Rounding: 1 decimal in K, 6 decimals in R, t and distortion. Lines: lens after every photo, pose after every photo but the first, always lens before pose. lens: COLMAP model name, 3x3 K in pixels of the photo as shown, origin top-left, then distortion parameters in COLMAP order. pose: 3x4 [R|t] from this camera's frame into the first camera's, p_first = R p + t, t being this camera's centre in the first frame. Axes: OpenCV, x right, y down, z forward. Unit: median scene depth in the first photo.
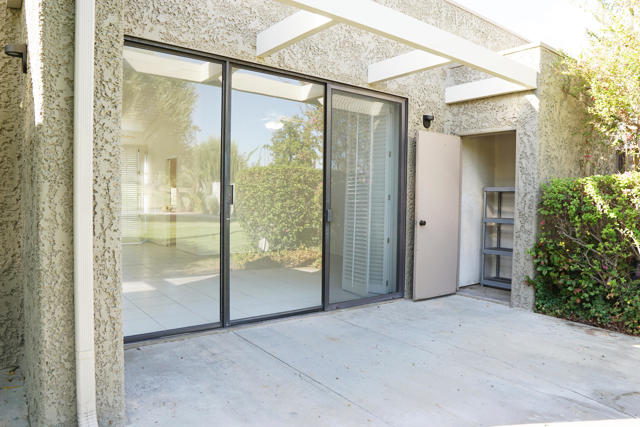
lens RADIAL K [[457.7, 0, 316.7], [0, 457.7, 215.9], [0, 0, 1]] dist [-0.114884, 0.084765]
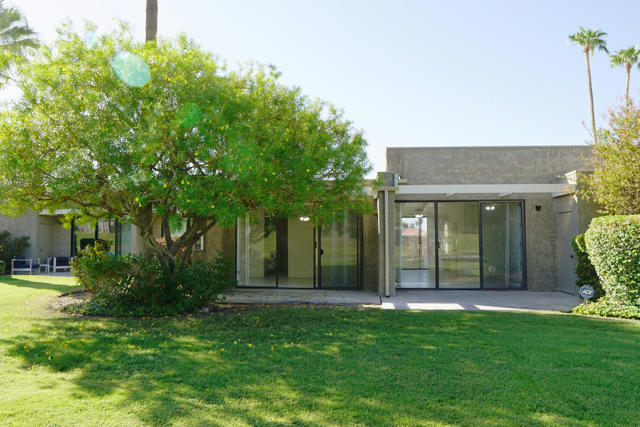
lens RADIAL K [[457.7, 0, 316.7], [0, 457.7, 215.9], [0, 0, 1]] dist [-0.114884, 0.084765]
pose [[0.755674, -0.061362, -0.652067, 0.914885], [-0.012775, 0.994031, -0.108346, 0.074662], [0.654823, 0.090205, 0.750380, -1.387861]]
